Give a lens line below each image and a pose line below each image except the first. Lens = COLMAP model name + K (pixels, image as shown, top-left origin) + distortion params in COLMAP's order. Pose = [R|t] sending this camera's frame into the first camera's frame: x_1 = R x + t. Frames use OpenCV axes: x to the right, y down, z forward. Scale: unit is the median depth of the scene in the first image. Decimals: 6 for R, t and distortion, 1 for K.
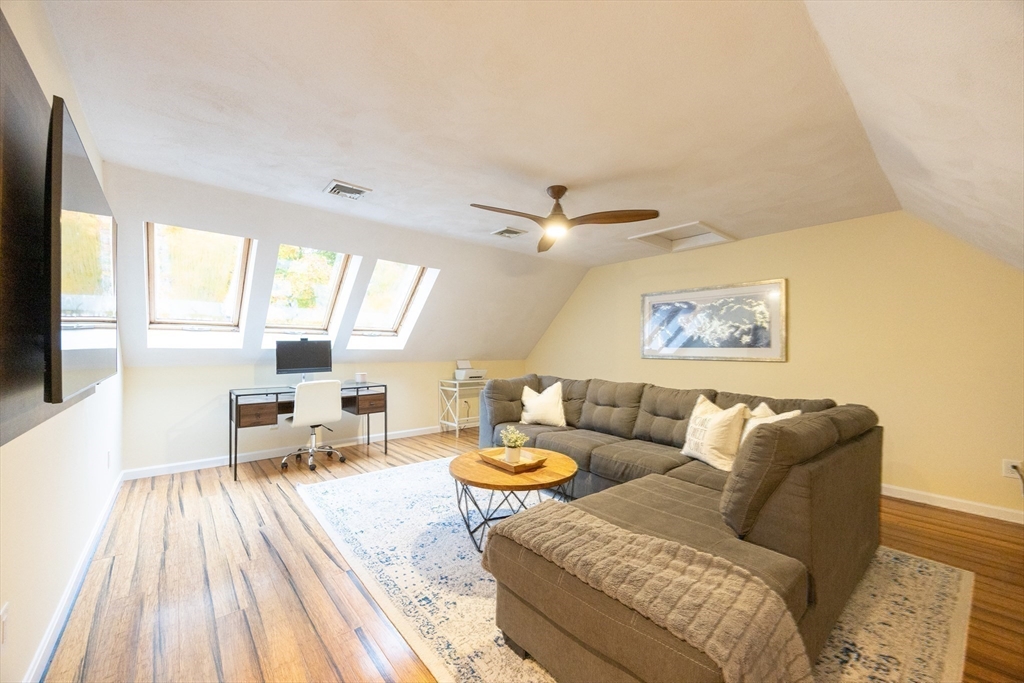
lens RADIAL K [[399.7, 0, 512.0], [0, 399.7, 341.5], [0, 0, 1]] dist [-0.001841, -0.000259]
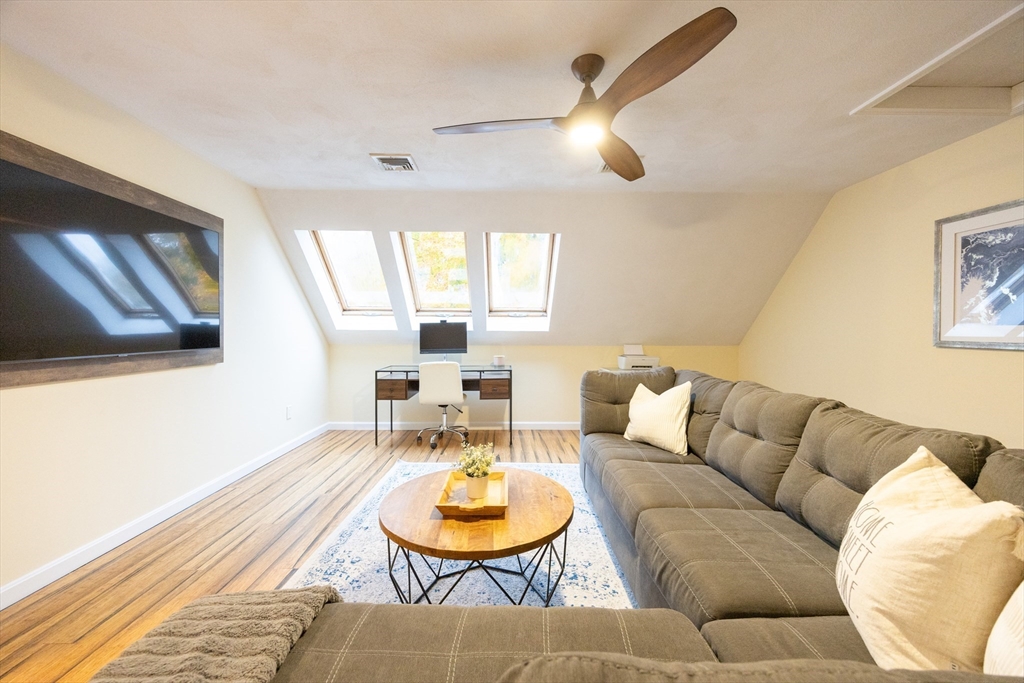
lens RADIAL K [[399.7, 0, 502.3], [0, 399.7, 327.4], [0, 0, 1]] dist [-0.002656, -0.000419]
pose [[0.761146, -0.008187, -0.648529, 0.309693], [0.011311, 0.999936, 0.000652, 0.013023], [0.648483, -0.007831, 0.761189, 0.344976]]
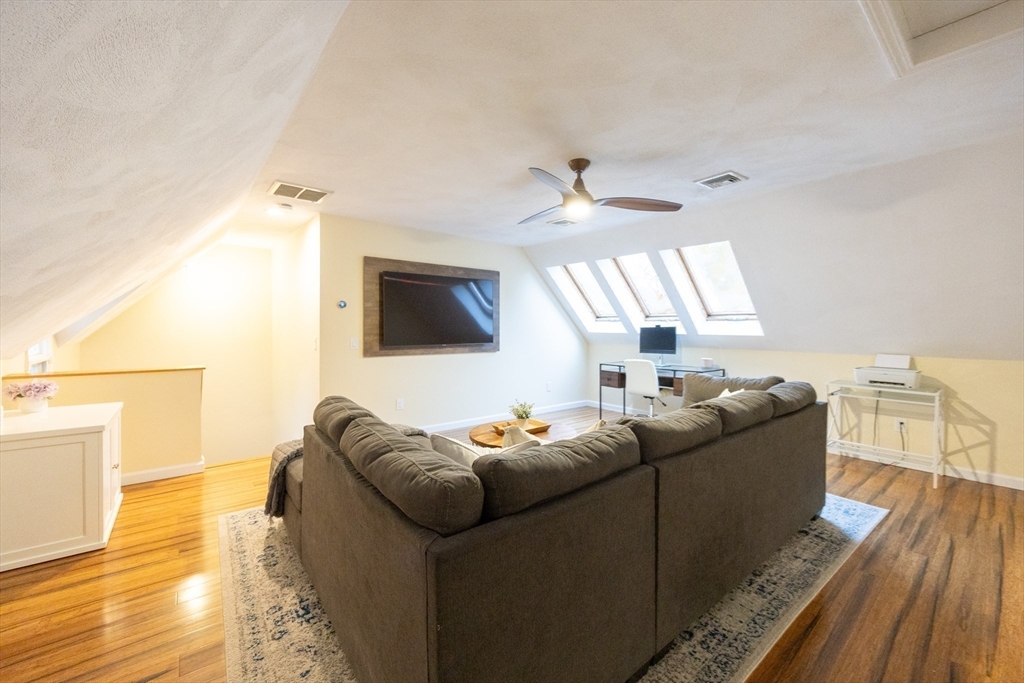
lens RADIAL K [[404.9, 0, 511.1], [0, 404.9, 327.8], [0, 0, 1]] dist [-0.000516, -0.000072]
pose [[-0.031403, -0.004968, -0.999494, 0.812413], [0.012723, 0.999905, -0.005370, 0.001572], [0.999426, -0.012885, -0.031337, 0.671878]]
